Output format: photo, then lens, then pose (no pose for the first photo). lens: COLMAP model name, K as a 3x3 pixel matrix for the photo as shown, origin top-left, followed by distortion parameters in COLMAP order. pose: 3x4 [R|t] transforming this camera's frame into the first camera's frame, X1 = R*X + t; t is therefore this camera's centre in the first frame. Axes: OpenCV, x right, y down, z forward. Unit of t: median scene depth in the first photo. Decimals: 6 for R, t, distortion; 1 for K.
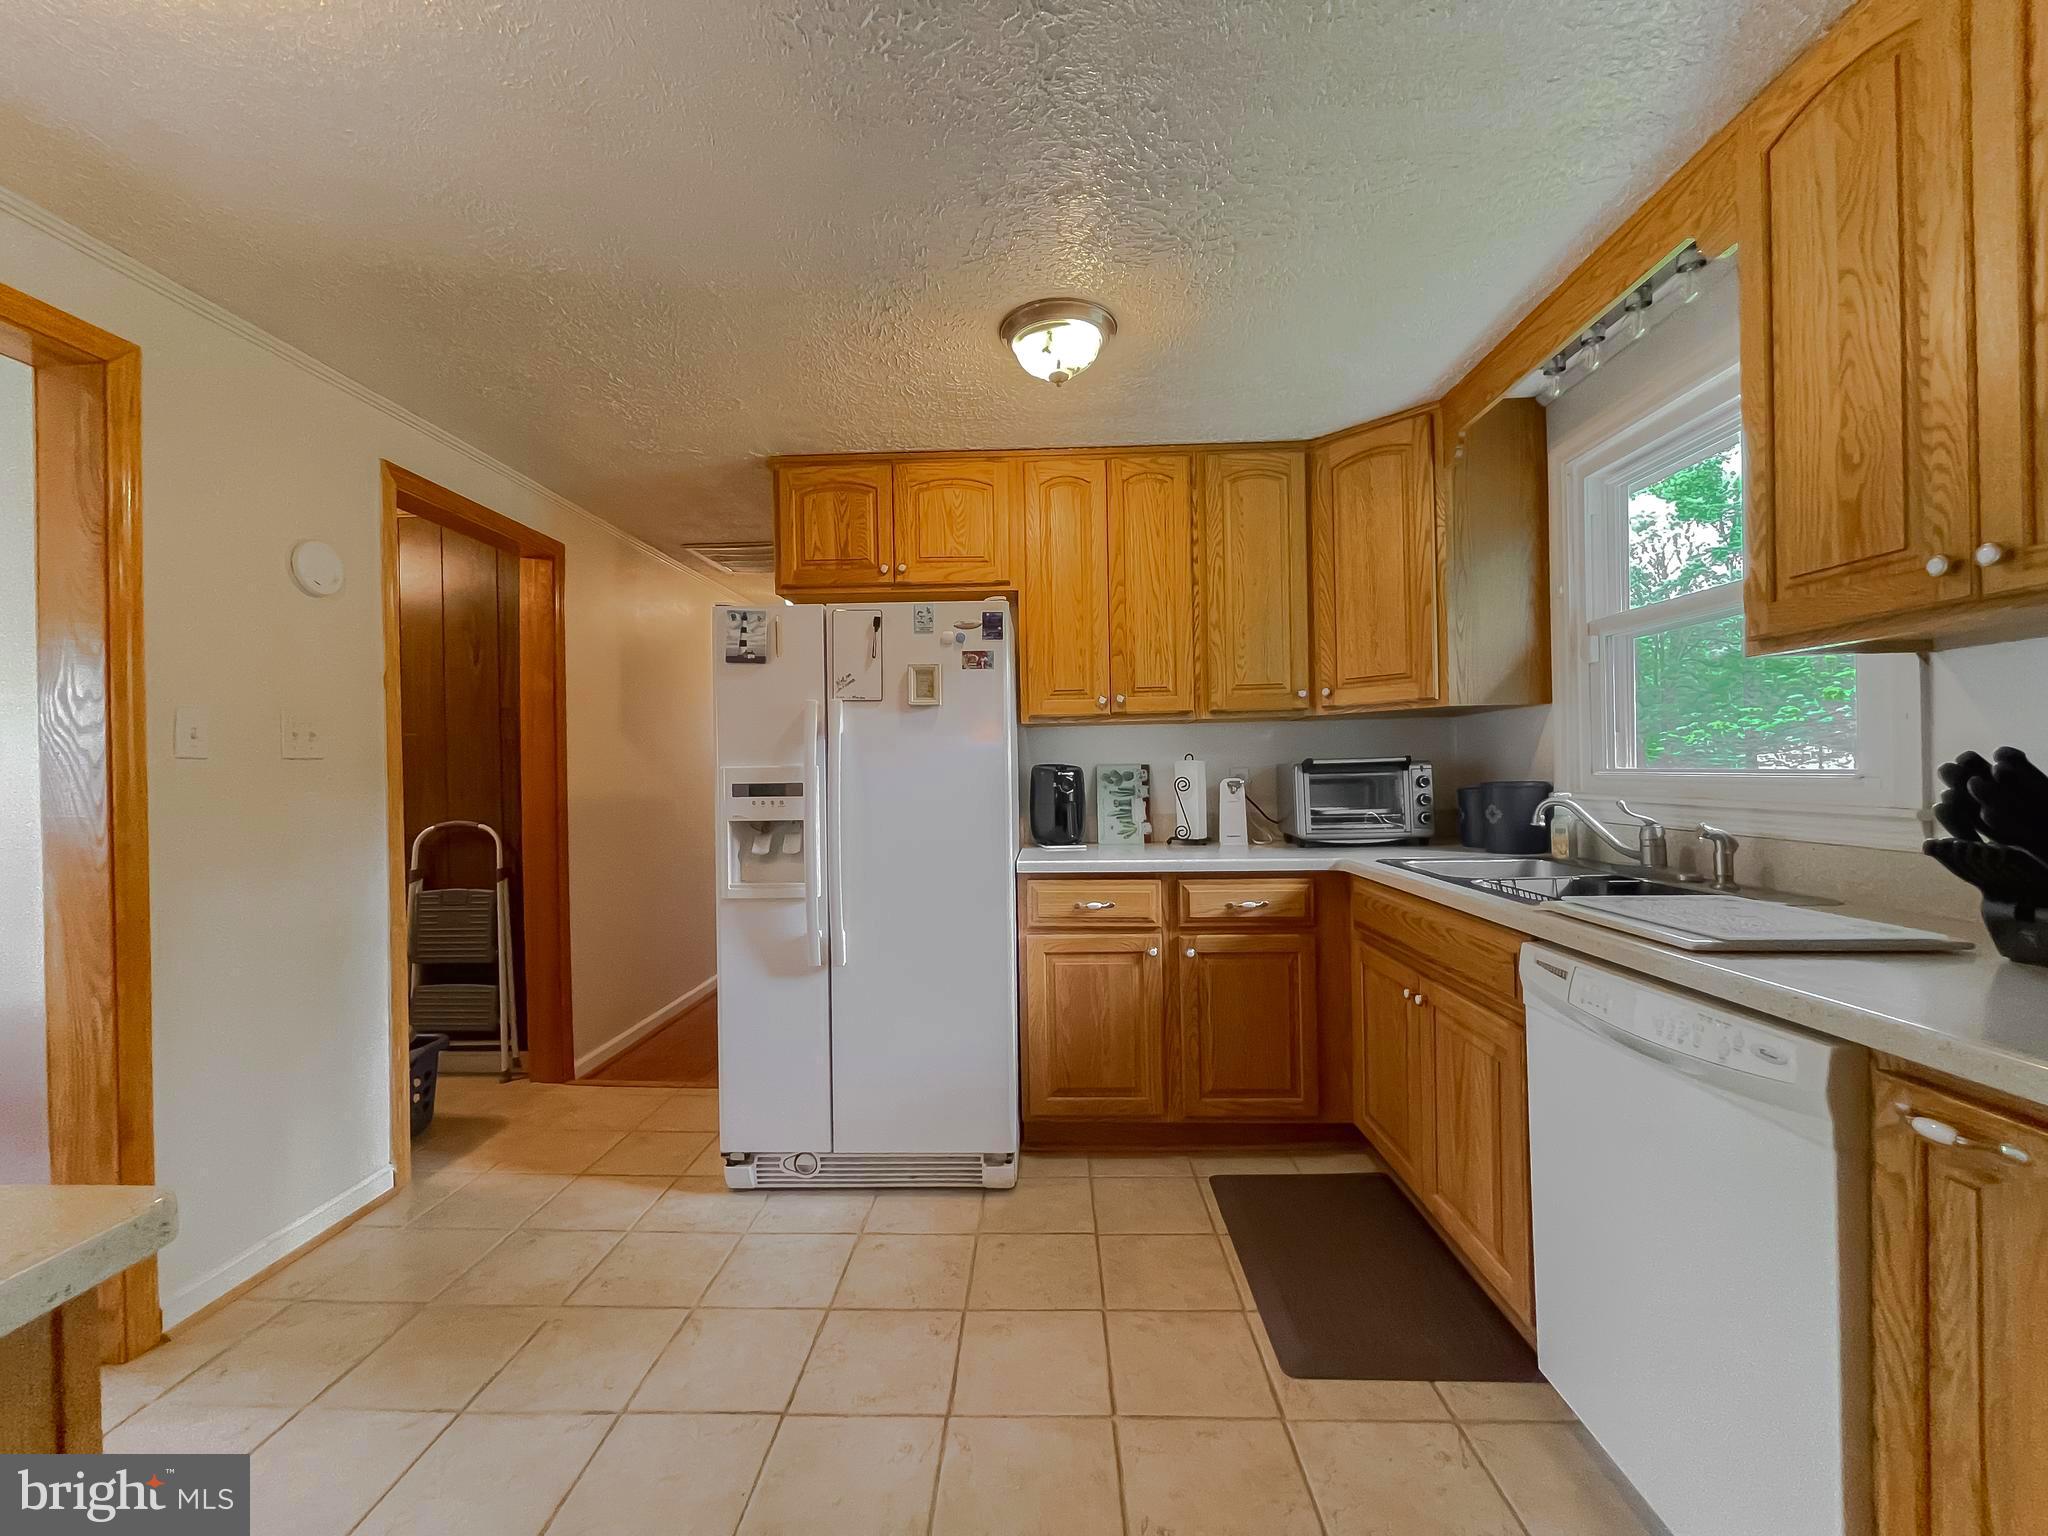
lens RADIAL K [[825.9, 0, 1024.4], [0, 825.9, 778.2], [0, 0, 1]] dist [0.000289, 0.000141]
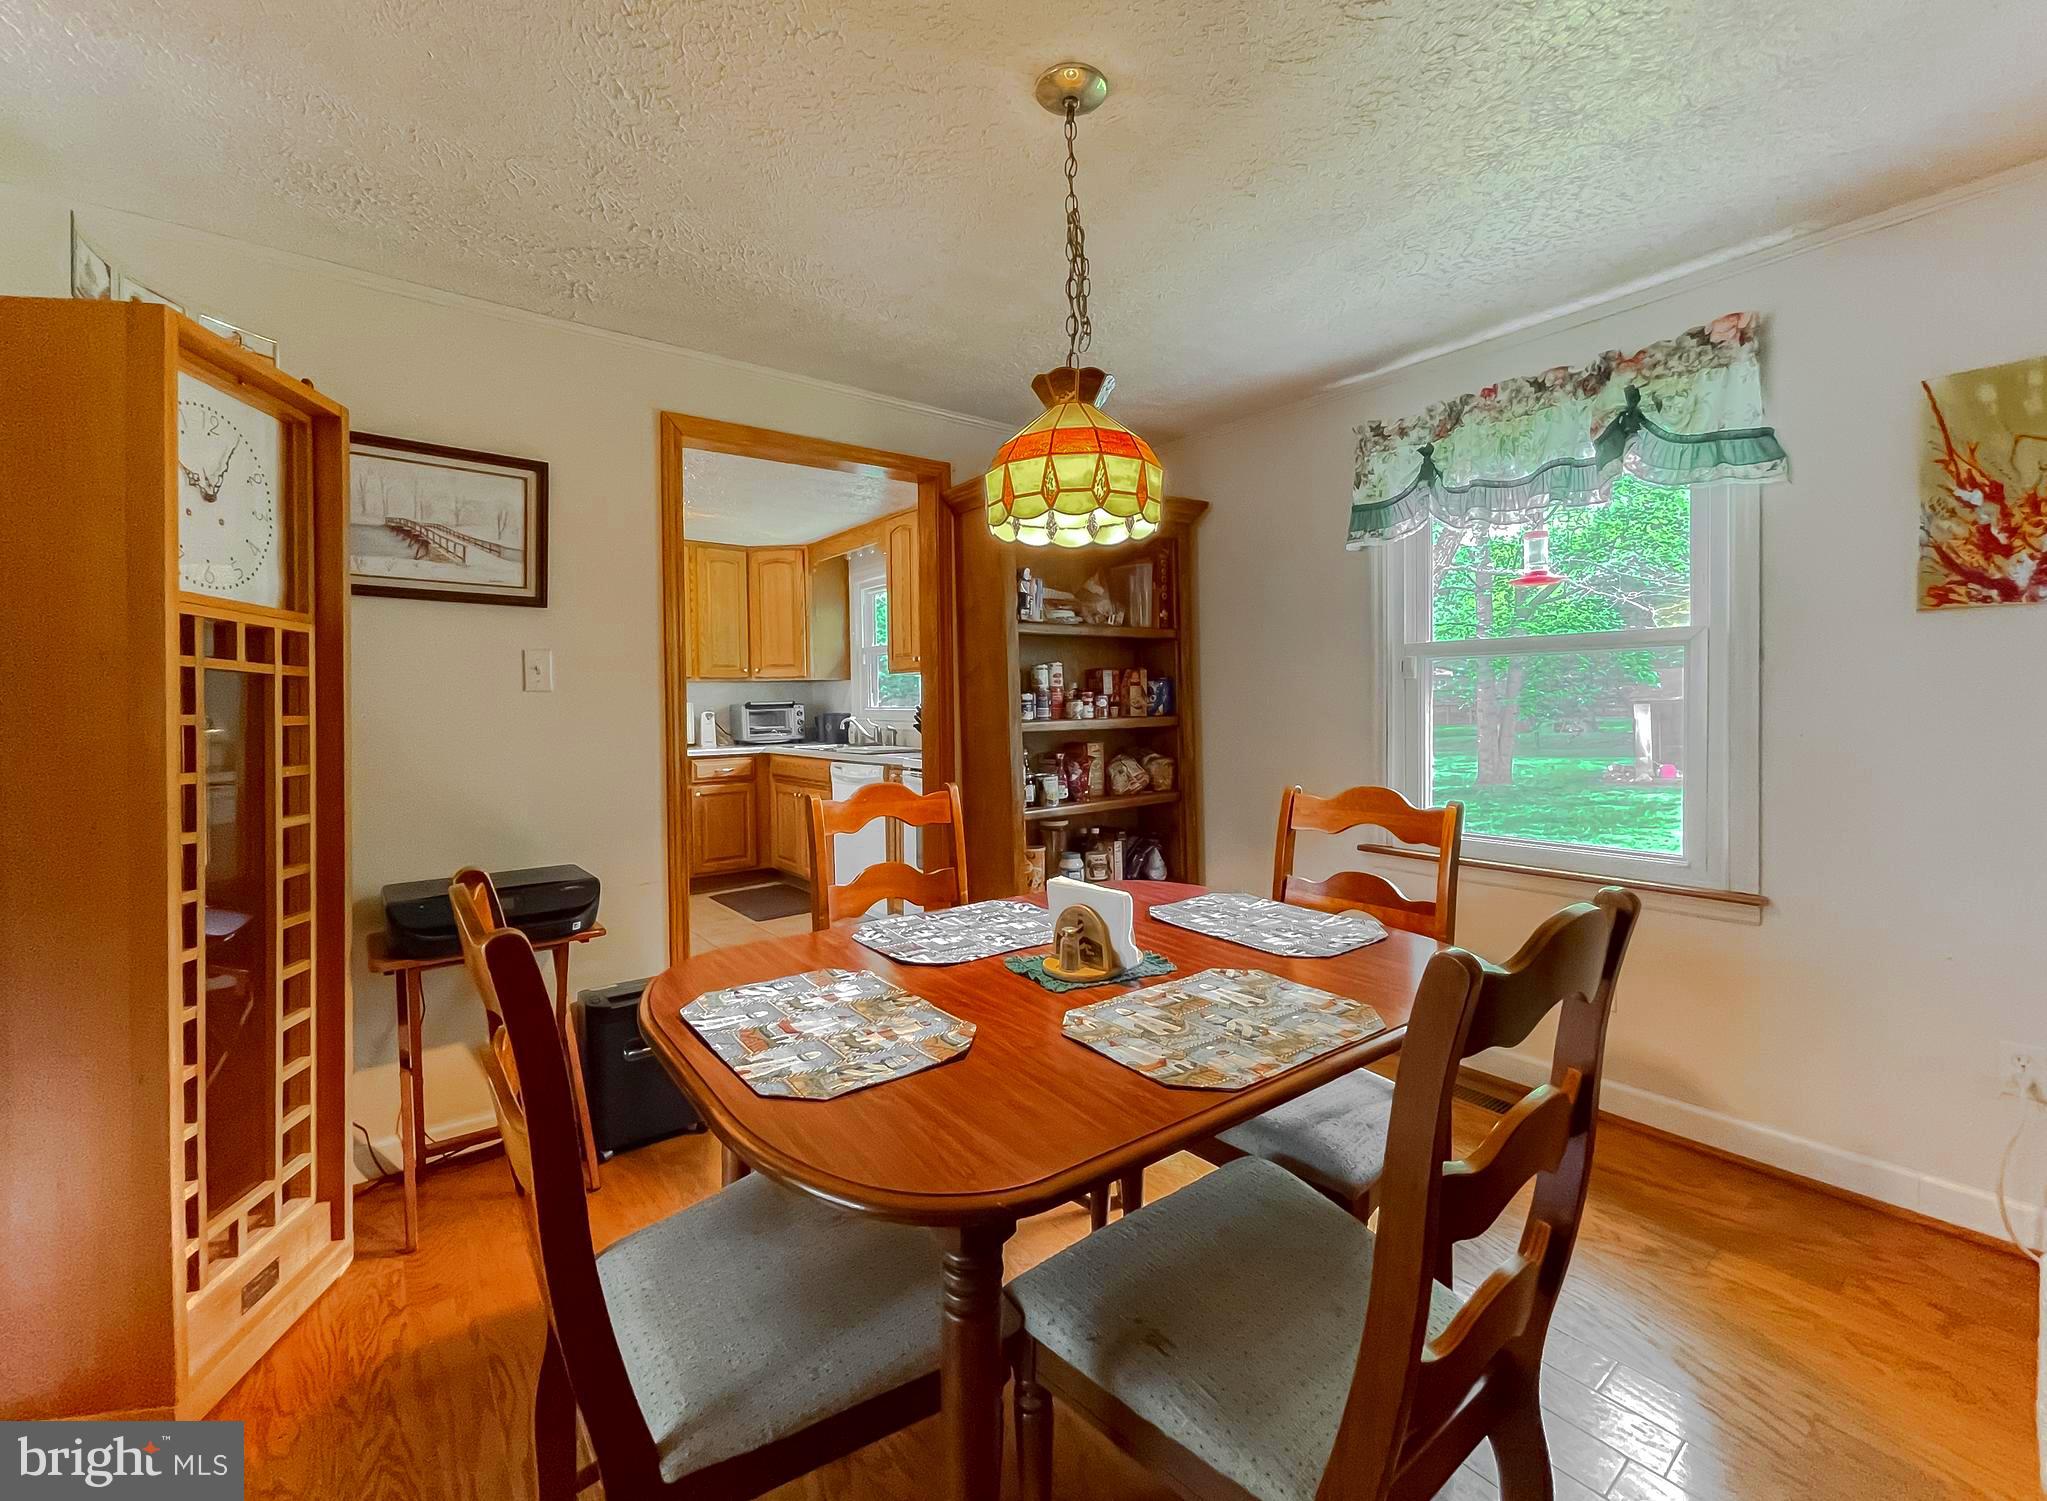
lens RADIAL K [[859.0, 0, 1012.1], [0, 859.0, 712.3], [0, 0, 1]] dist [0.000667, 0.000383]
pose [[0.764816, -0.000415, 0.644248, -0.584641], [0.005219, 0.999971, -0.005551, 0.018393], [-0.644227, 0.007608, 0.764796, -1.164149]]
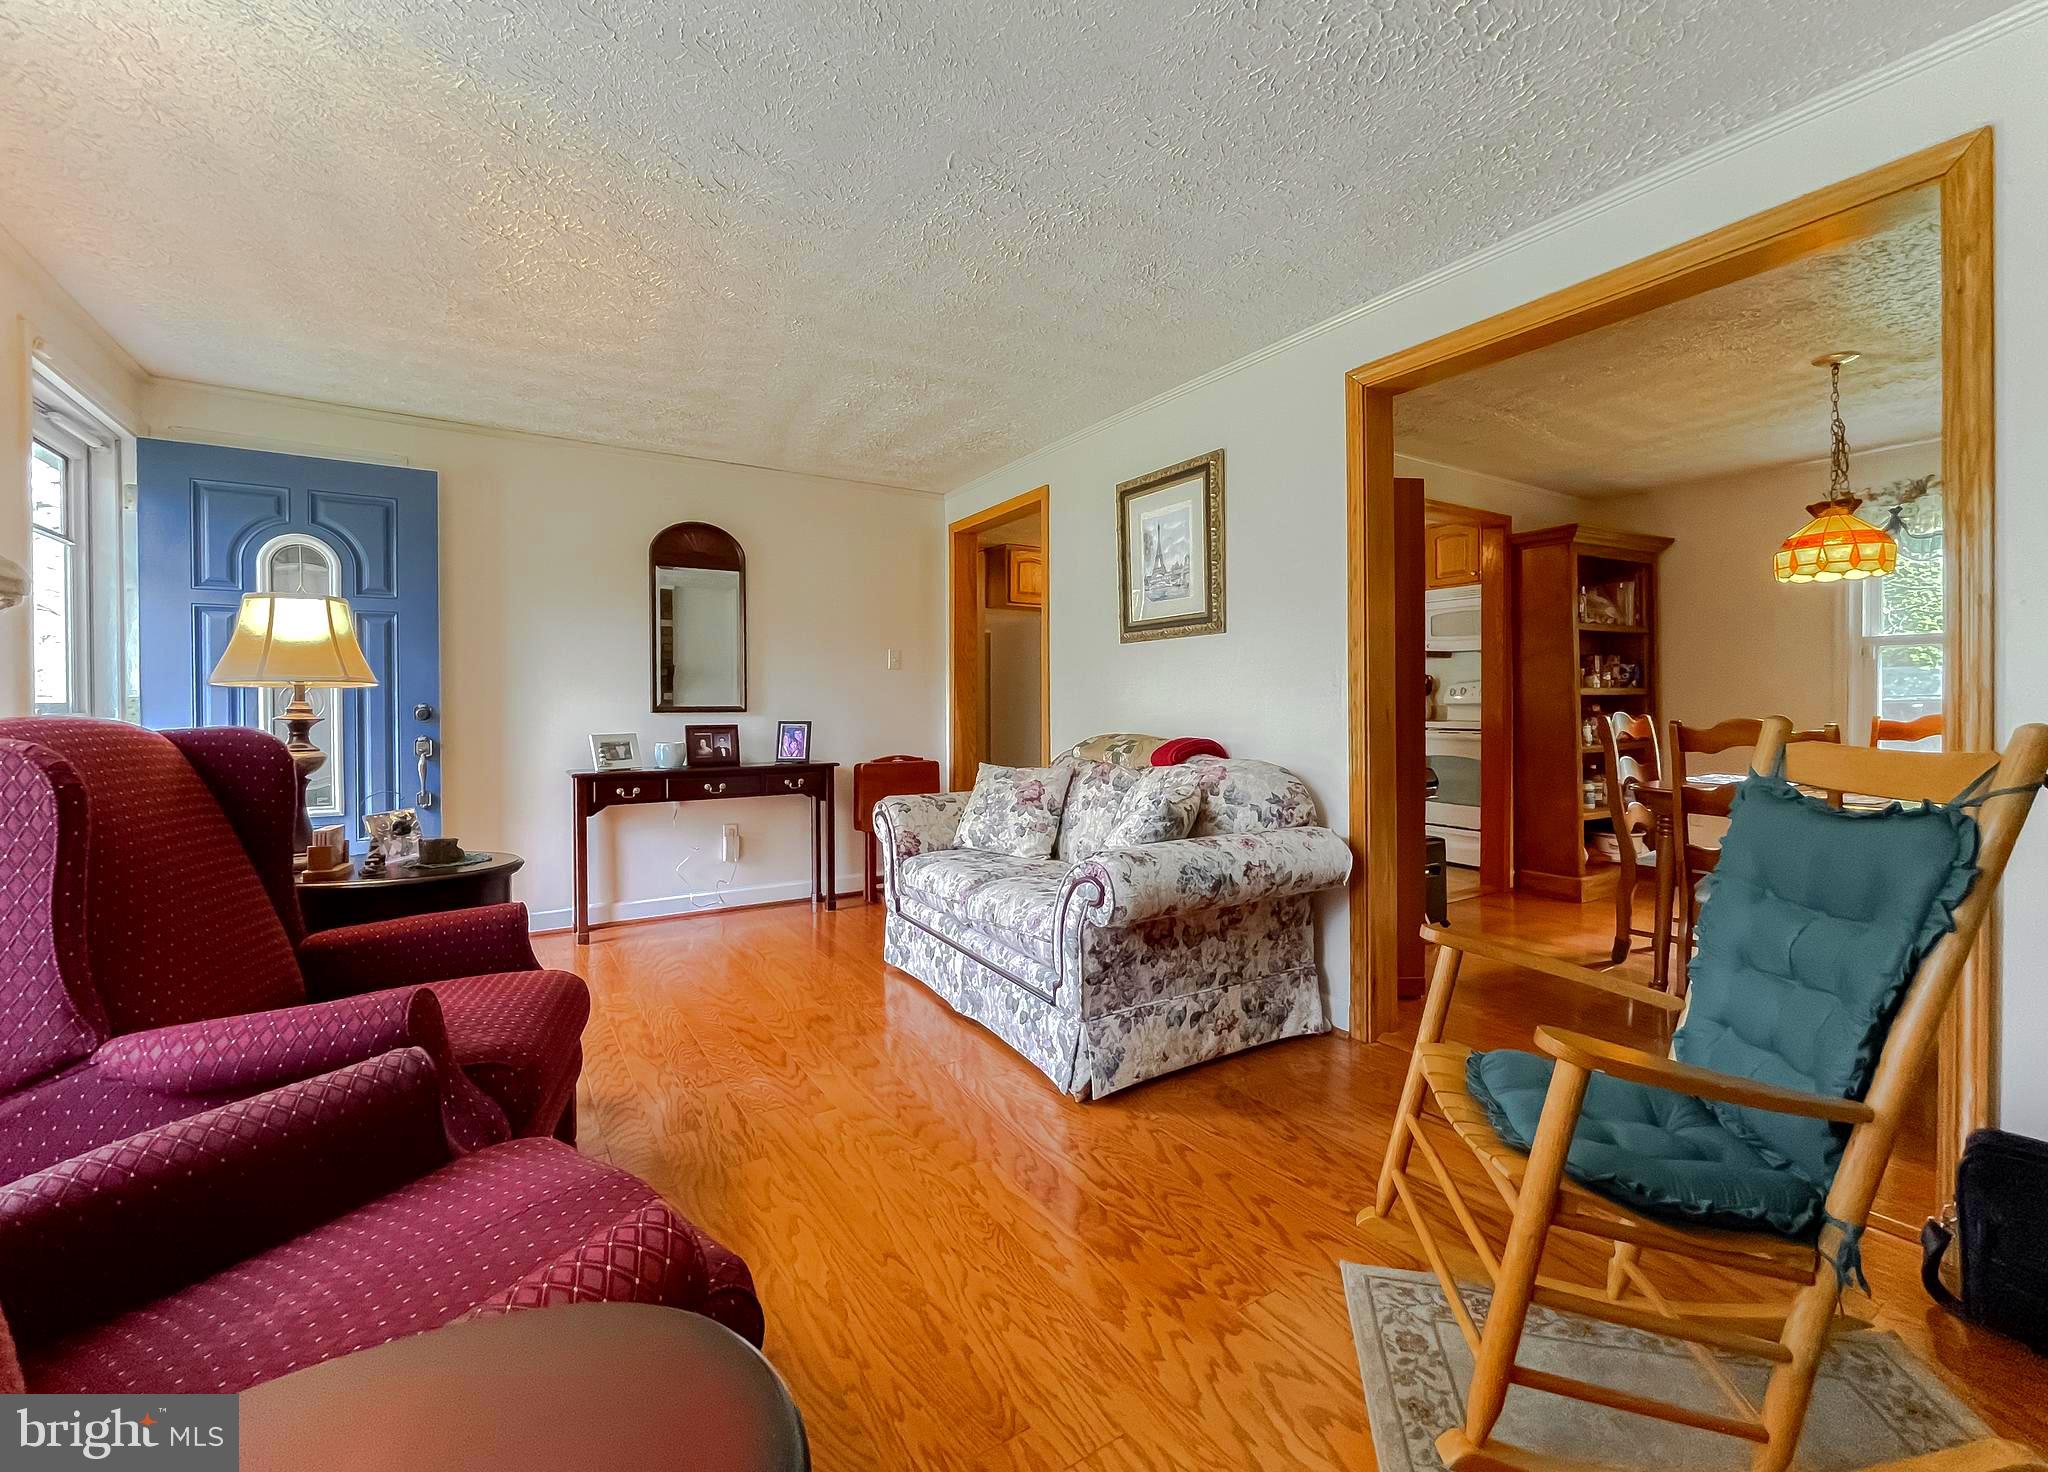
lens RADIAL K [[855.0, 0, 993.1], [0, 855.0, 712.7], [0, 0, 1]] dist [-0.000467, -0.000270]
pose [[0.838352, 0.004067, 0.545115, -1.861457], [-0.002388, 0.999990, -0.003789, 0.088111], [-0.545125, 0.001875, 0.838353, -1.107776]]
